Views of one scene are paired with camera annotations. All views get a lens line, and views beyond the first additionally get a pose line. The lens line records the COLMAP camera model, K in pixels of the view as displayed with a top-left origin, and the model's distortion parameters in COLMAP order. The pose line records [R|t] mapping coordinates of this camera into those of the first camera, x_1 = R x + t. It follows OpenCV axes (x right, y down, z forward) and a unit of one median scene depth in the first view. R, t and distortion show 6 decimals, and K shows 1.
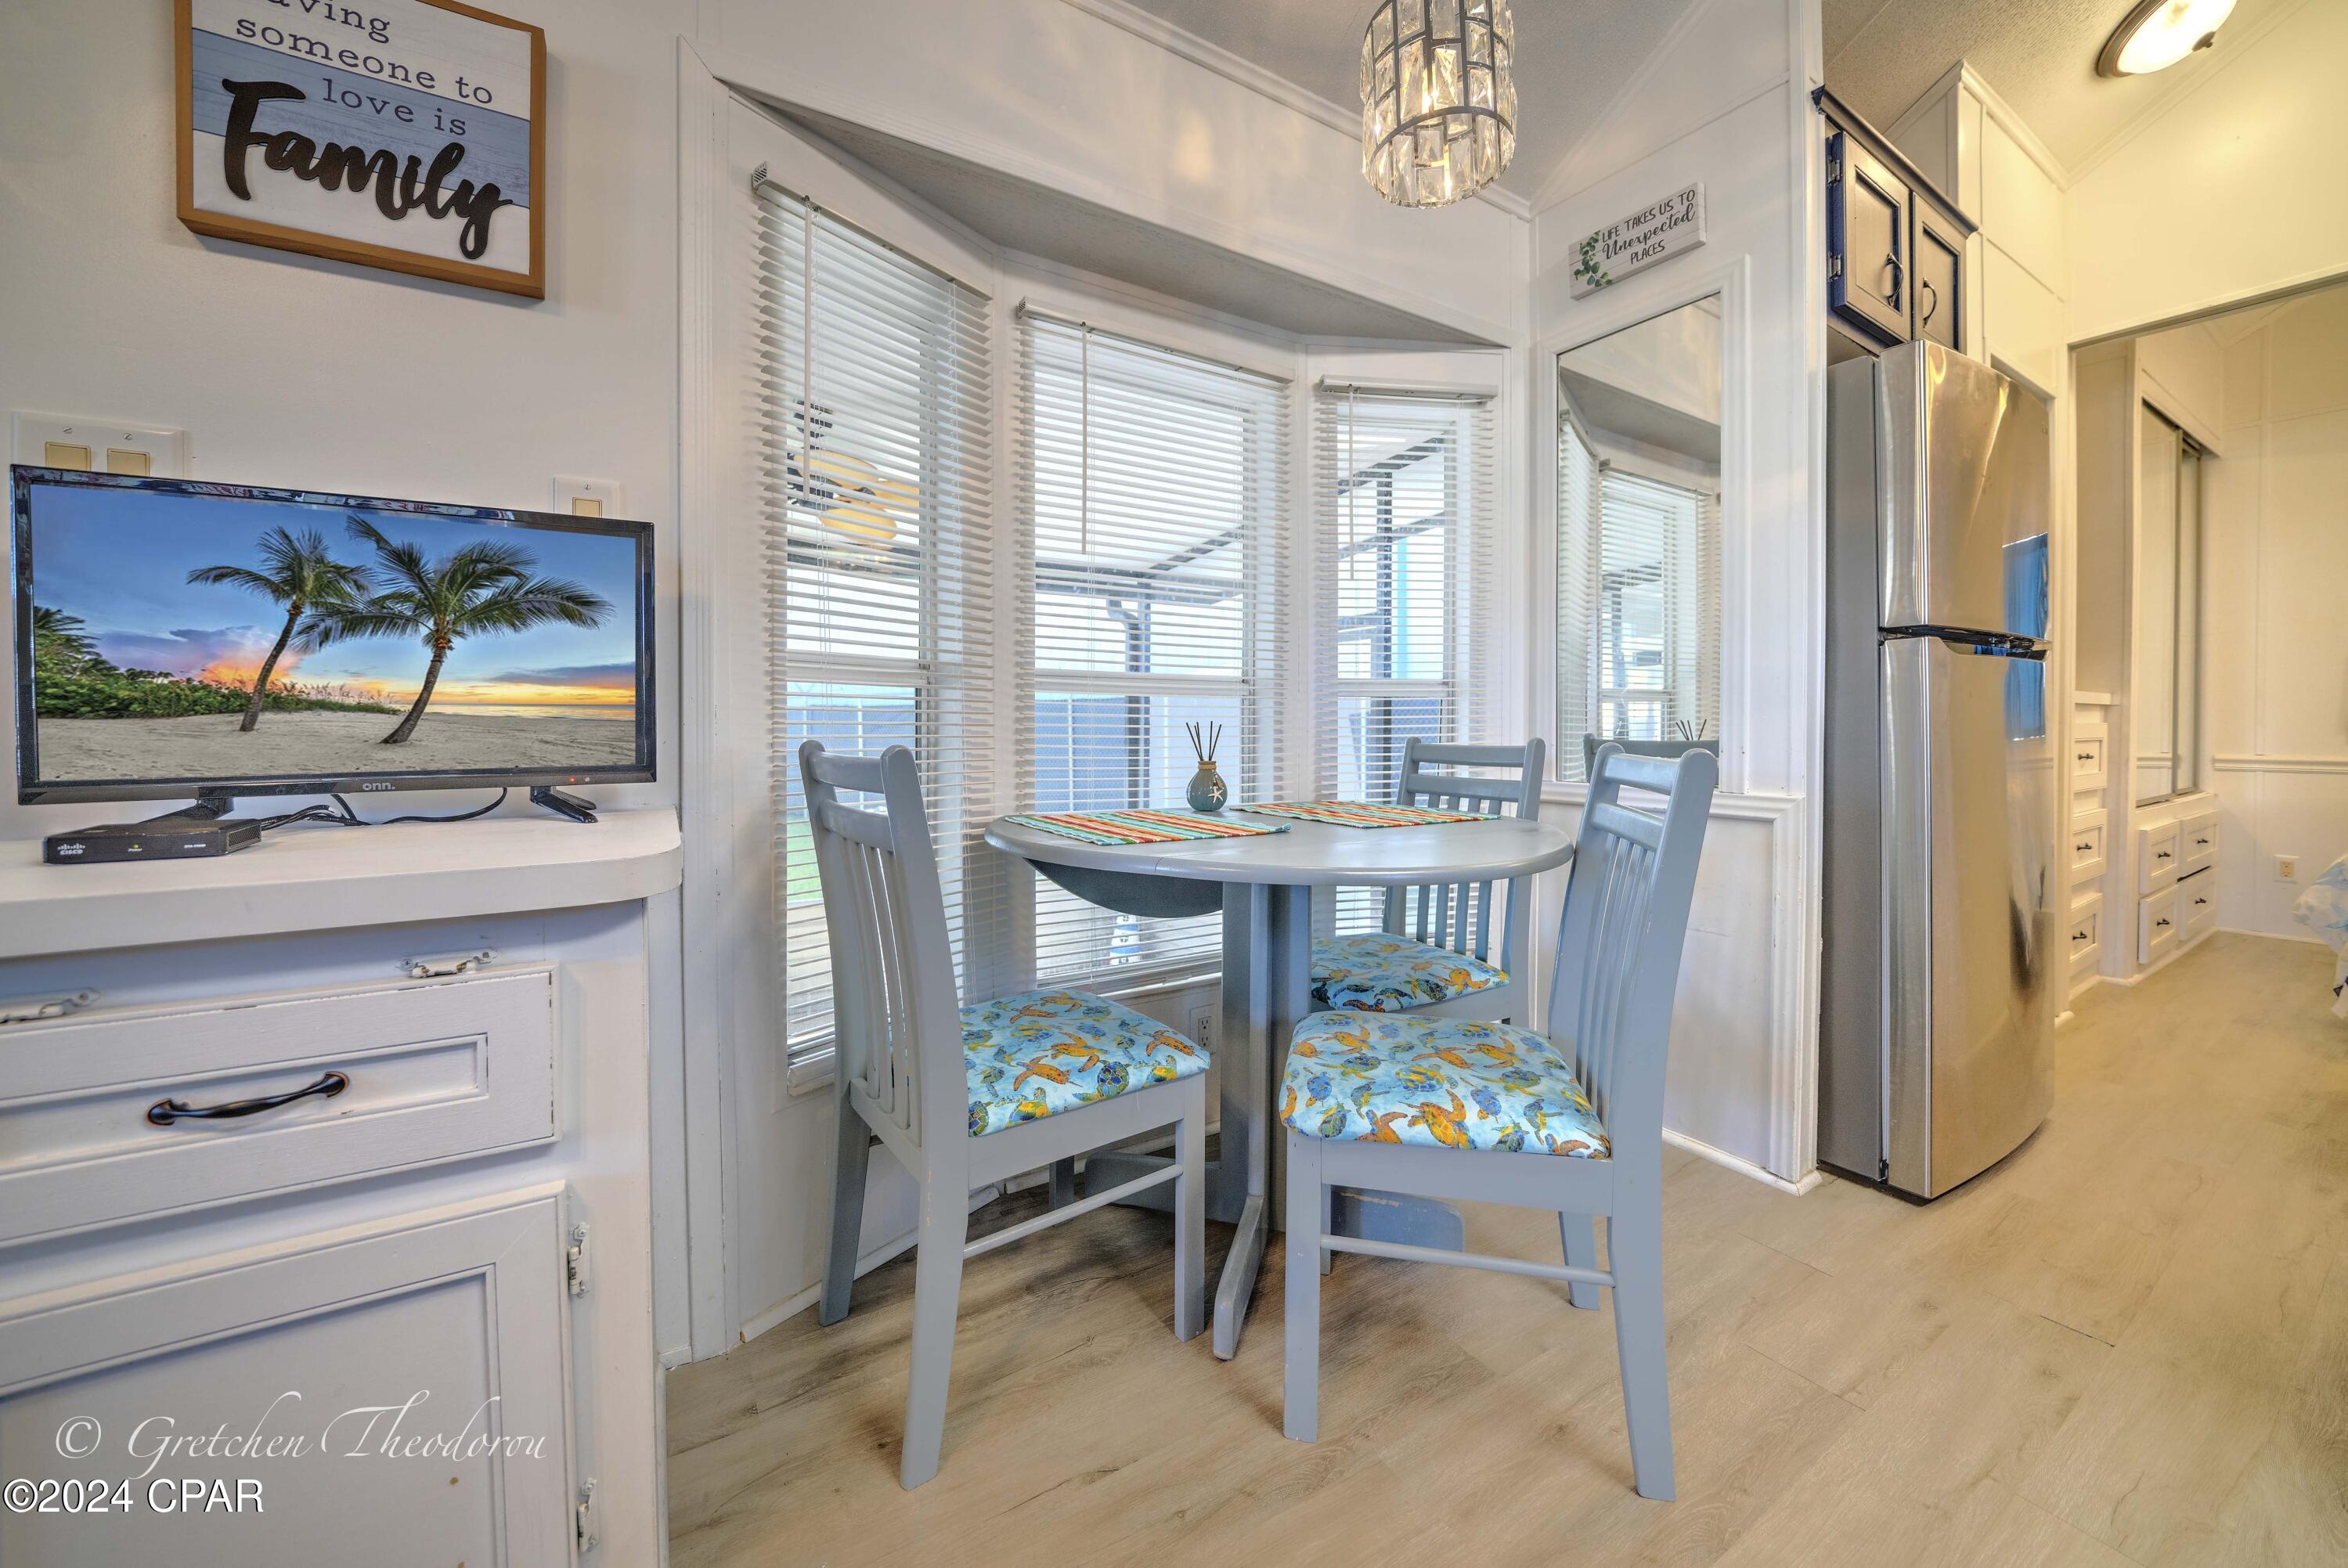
lens RADIAL K [[870.9, 0, 1163.4], [0, 870.9, 730.7], [0, 0, 1]] dist [-0.025257, 0.003575]
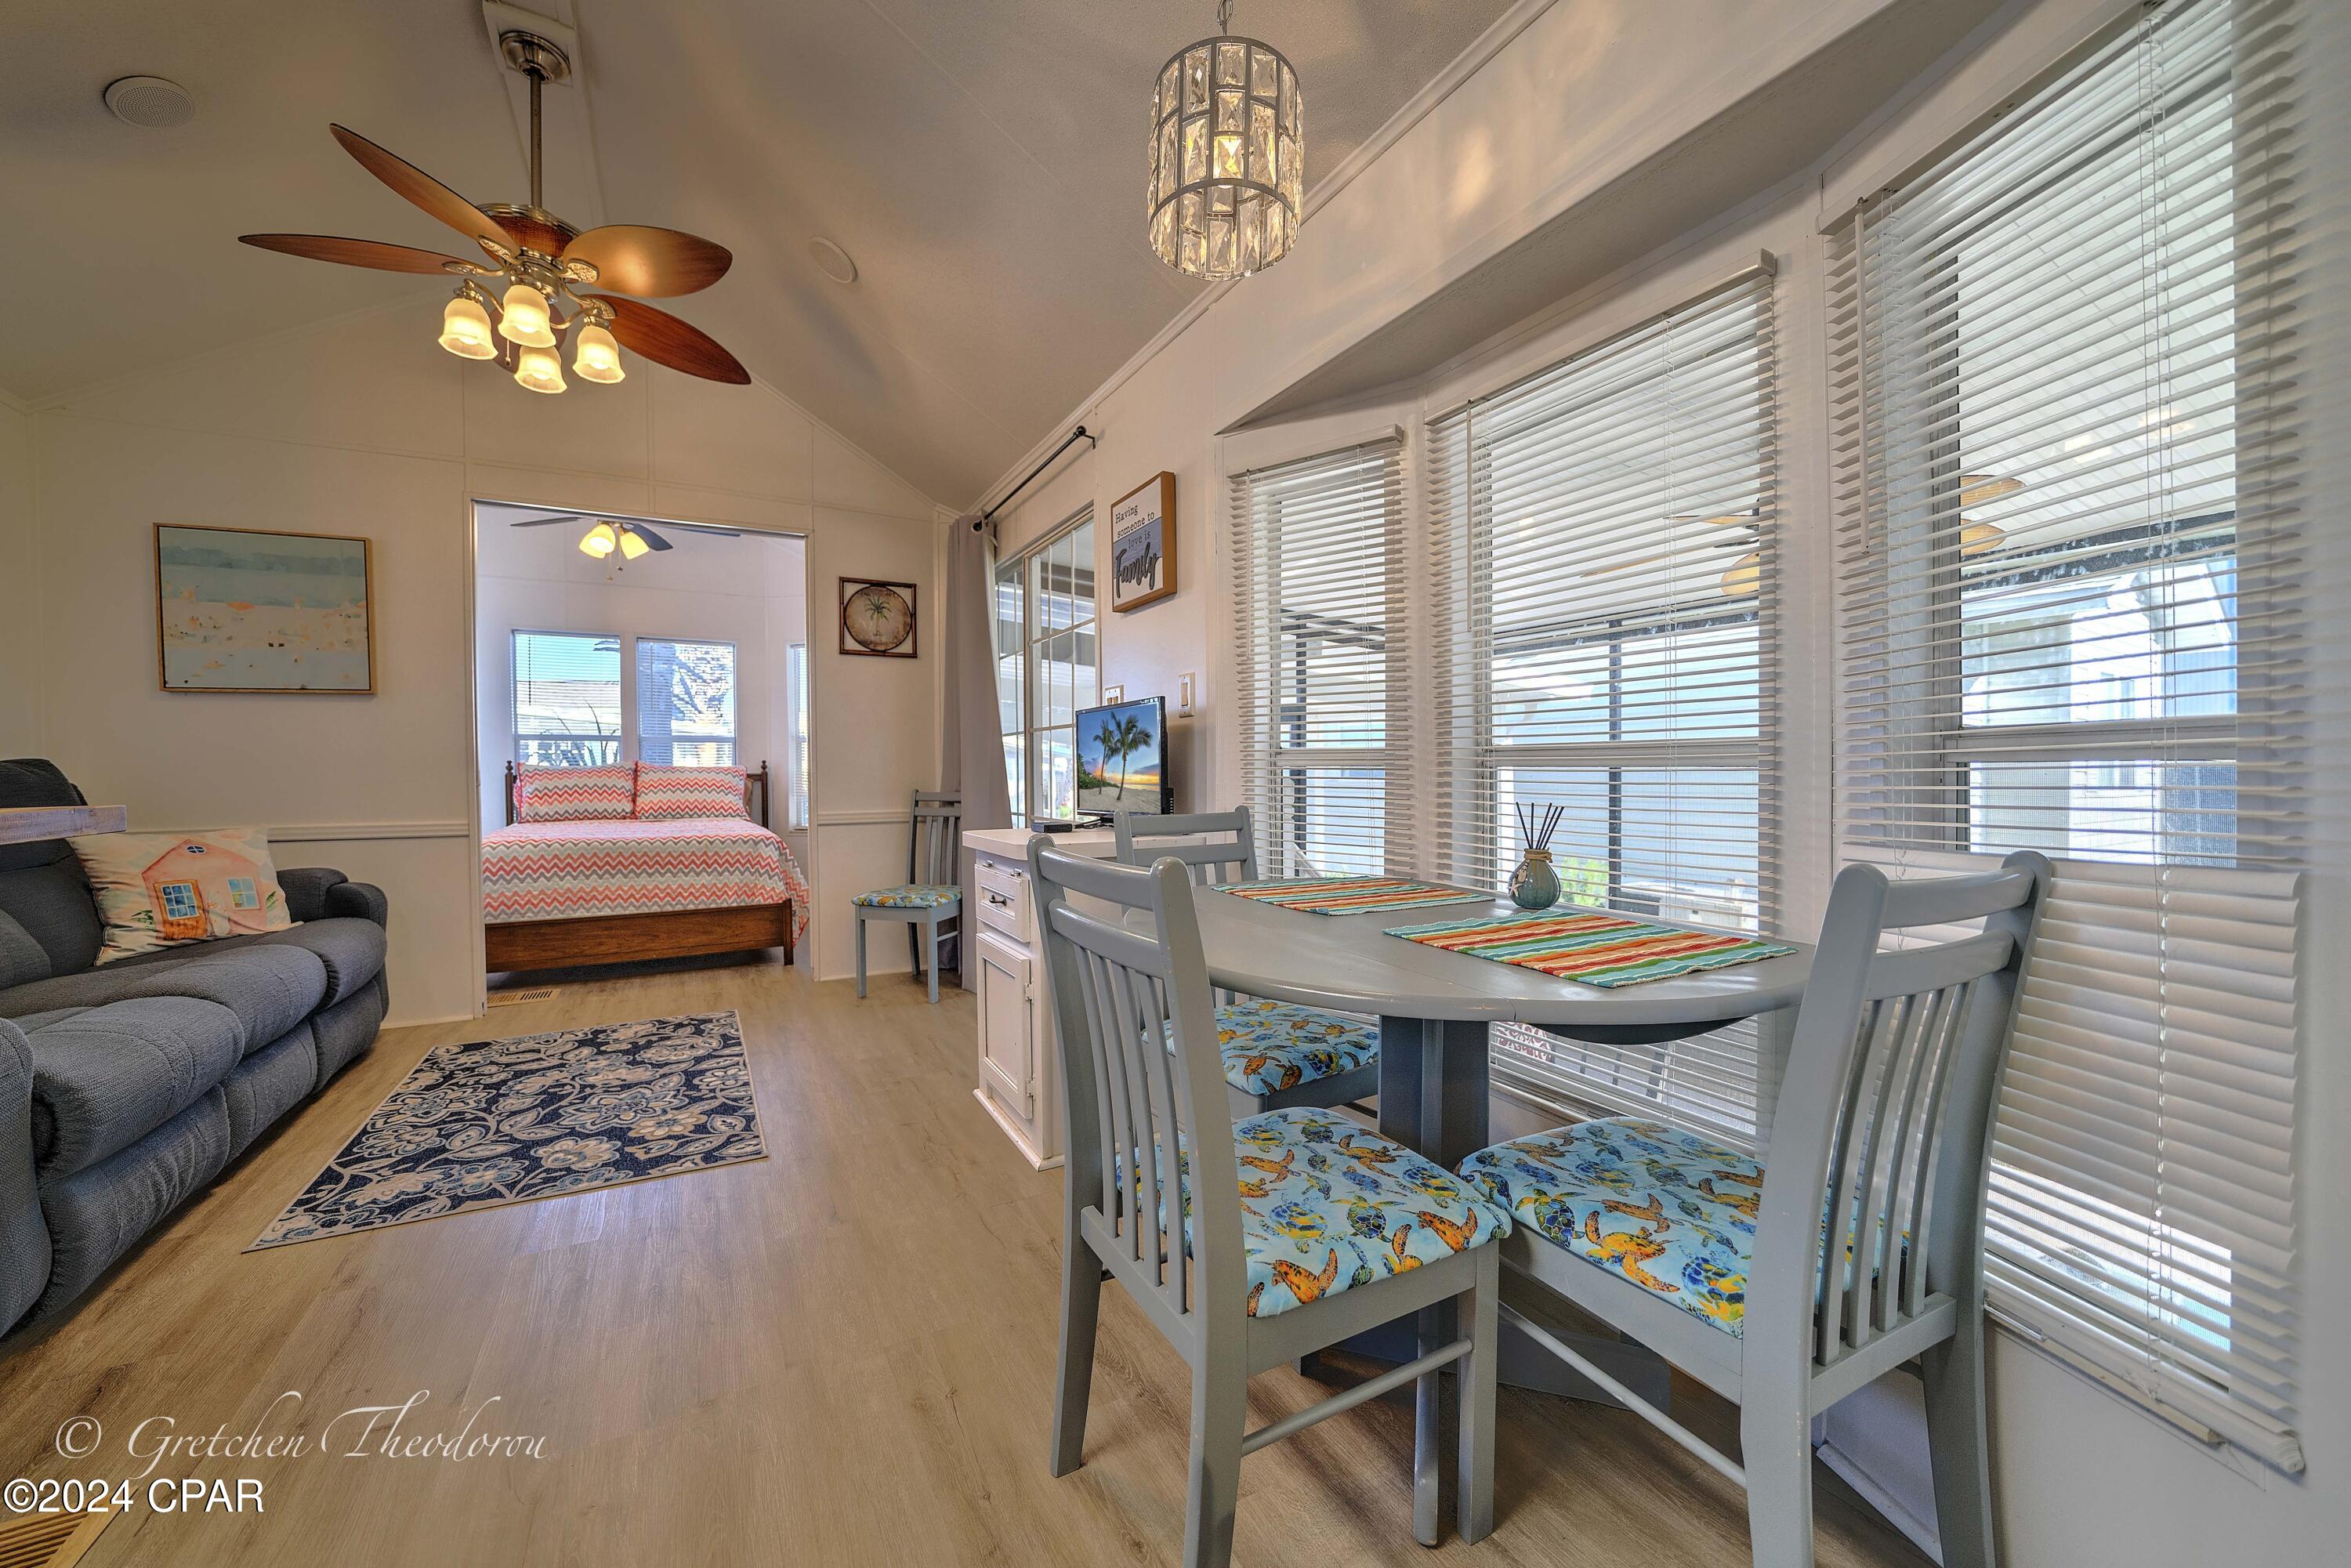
lens RADIAL K [[826.3, 0, 1152.4], [0, 826.3, 780.4], [0, 0, 1]] dist [-0.021587, 0.002714]
pose [[-0.037081, 0.005275, -0.999298, 0.872923], [-0.014786, 0.999874, 0.005827, -0.031547], [0.999203, 0.014992, -0.036998, 0.674760]]
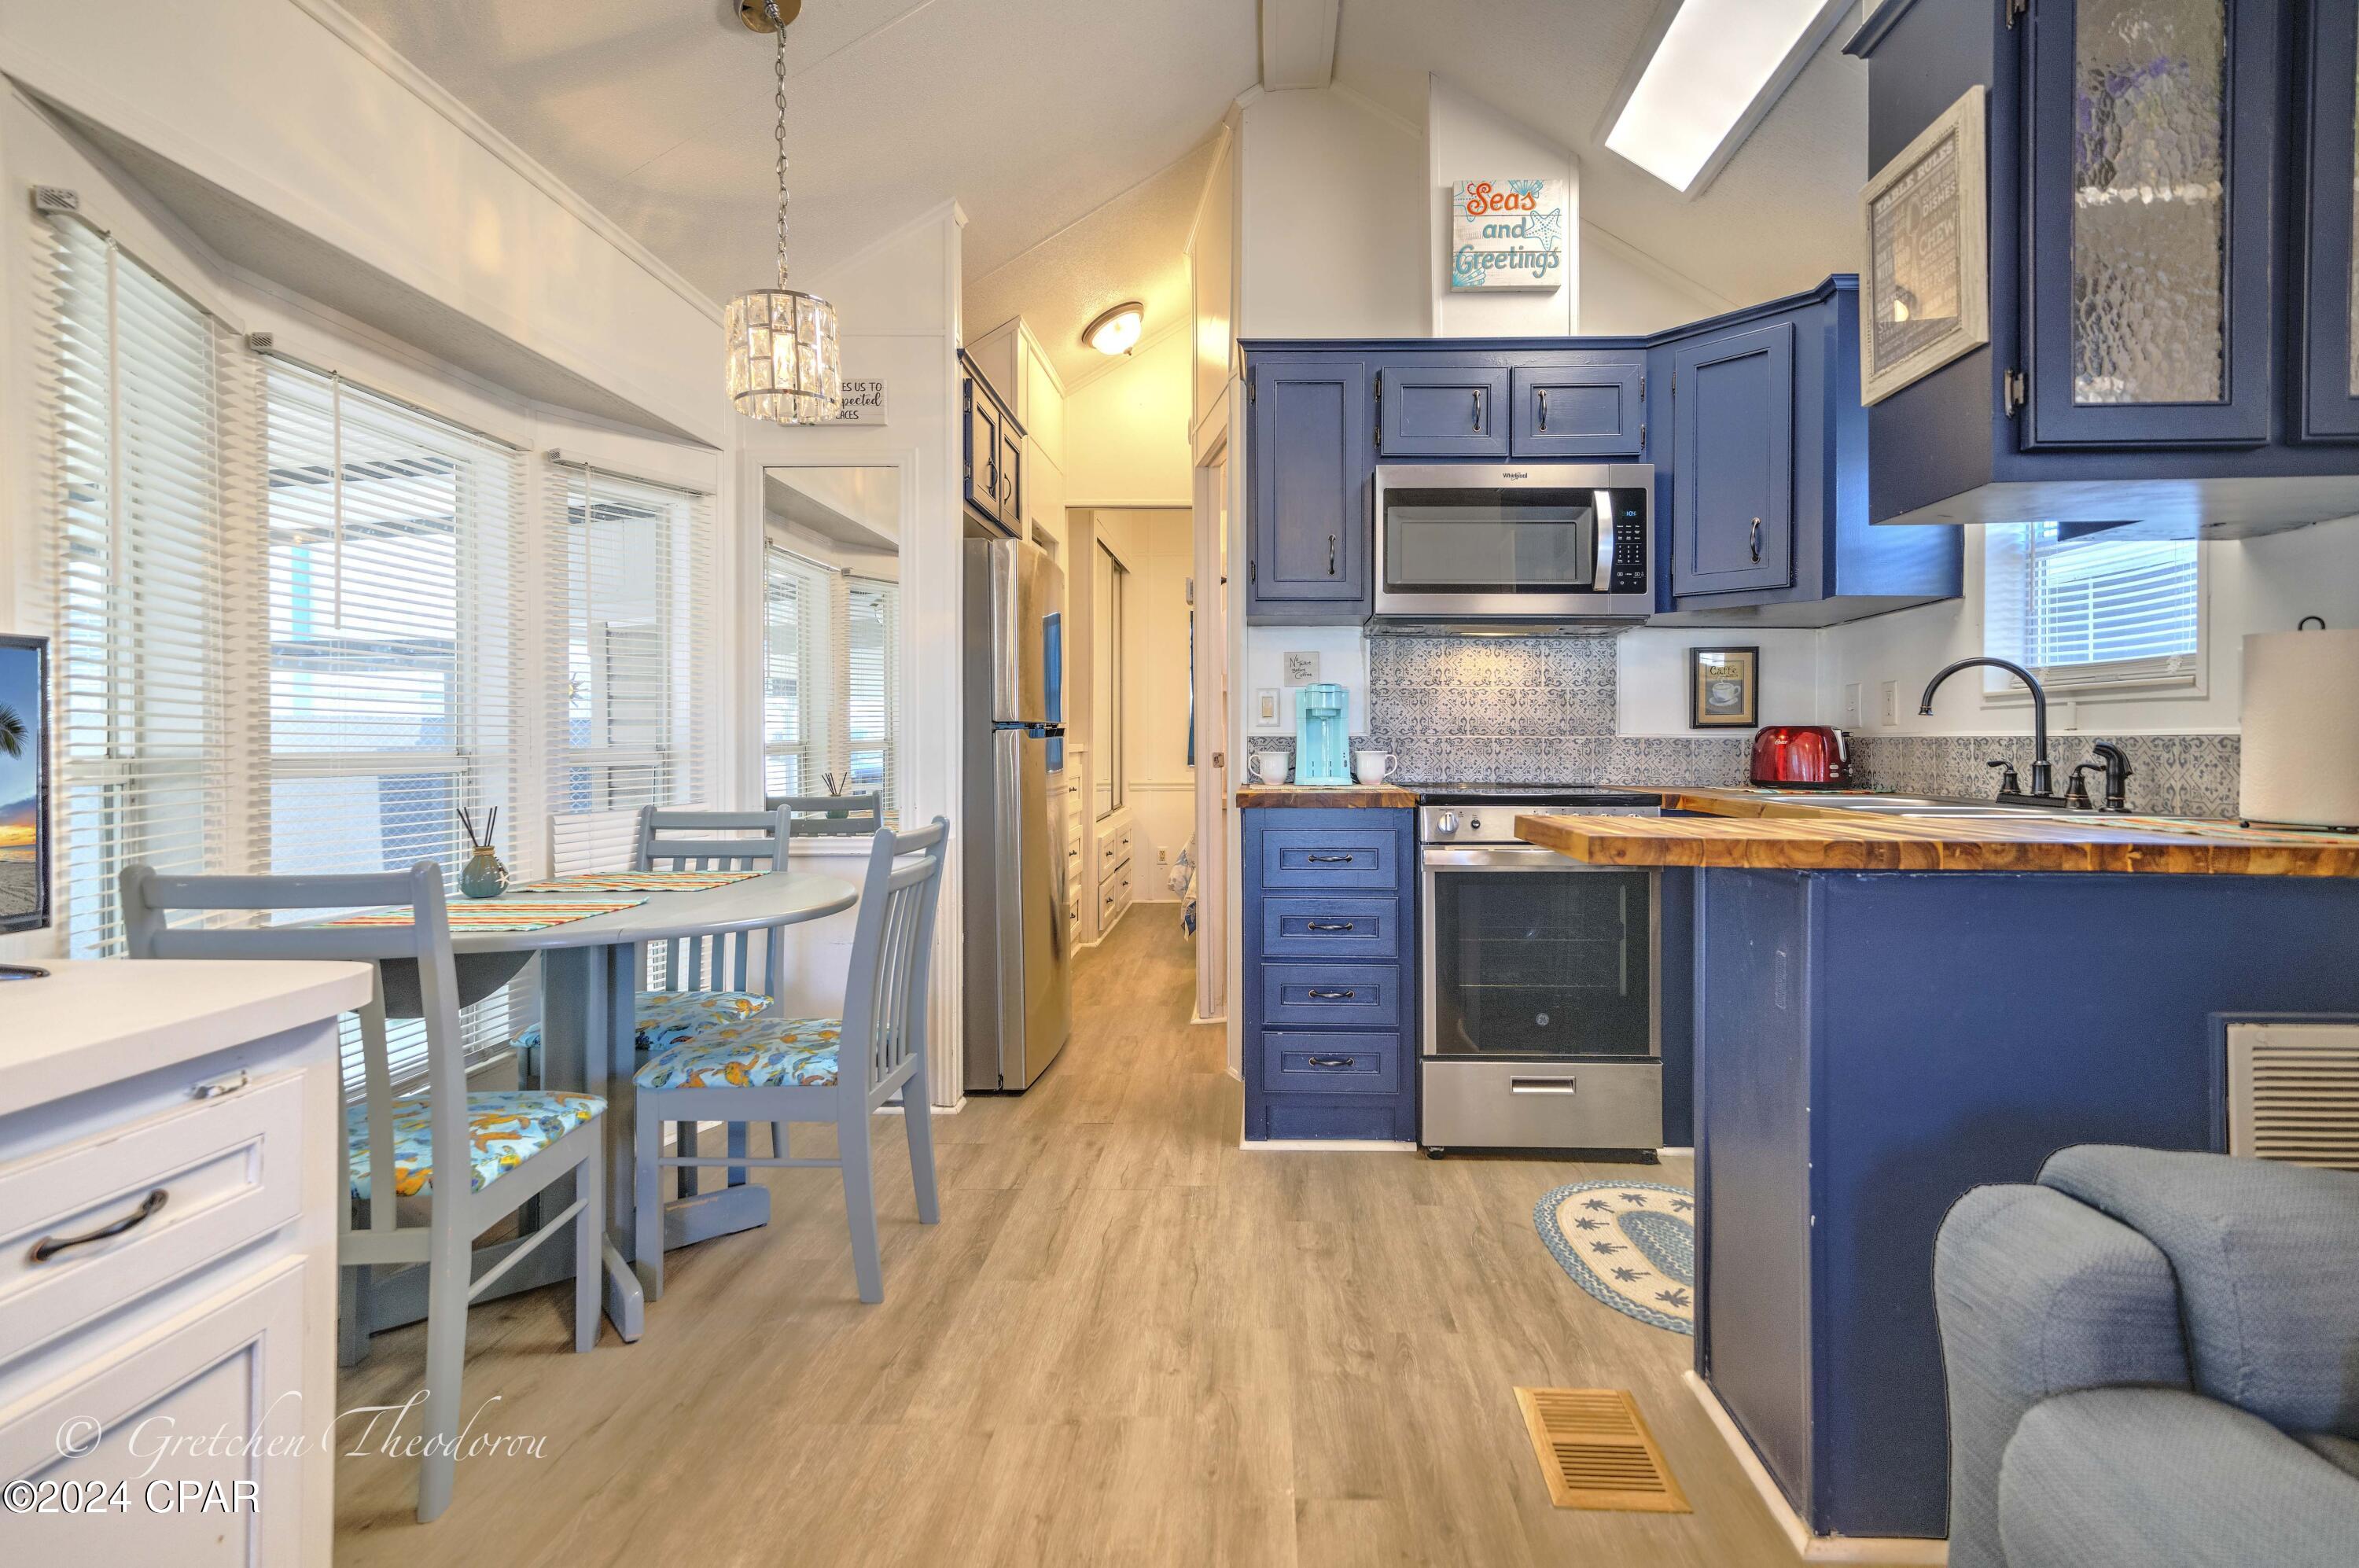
lens RADIAL K [[1145.1, 0, 1235.4], [0, 1145.1, 739.6], [0, 0, 1]] dist [0.000127, -0.000188]
pose [[0.545304, -0.006585, 0.838212, -0.581260], [0.012968, 0.999916, -0.000582, -0.075508], [-0.838138, 0.011187, 0.545344, -0.427389]]
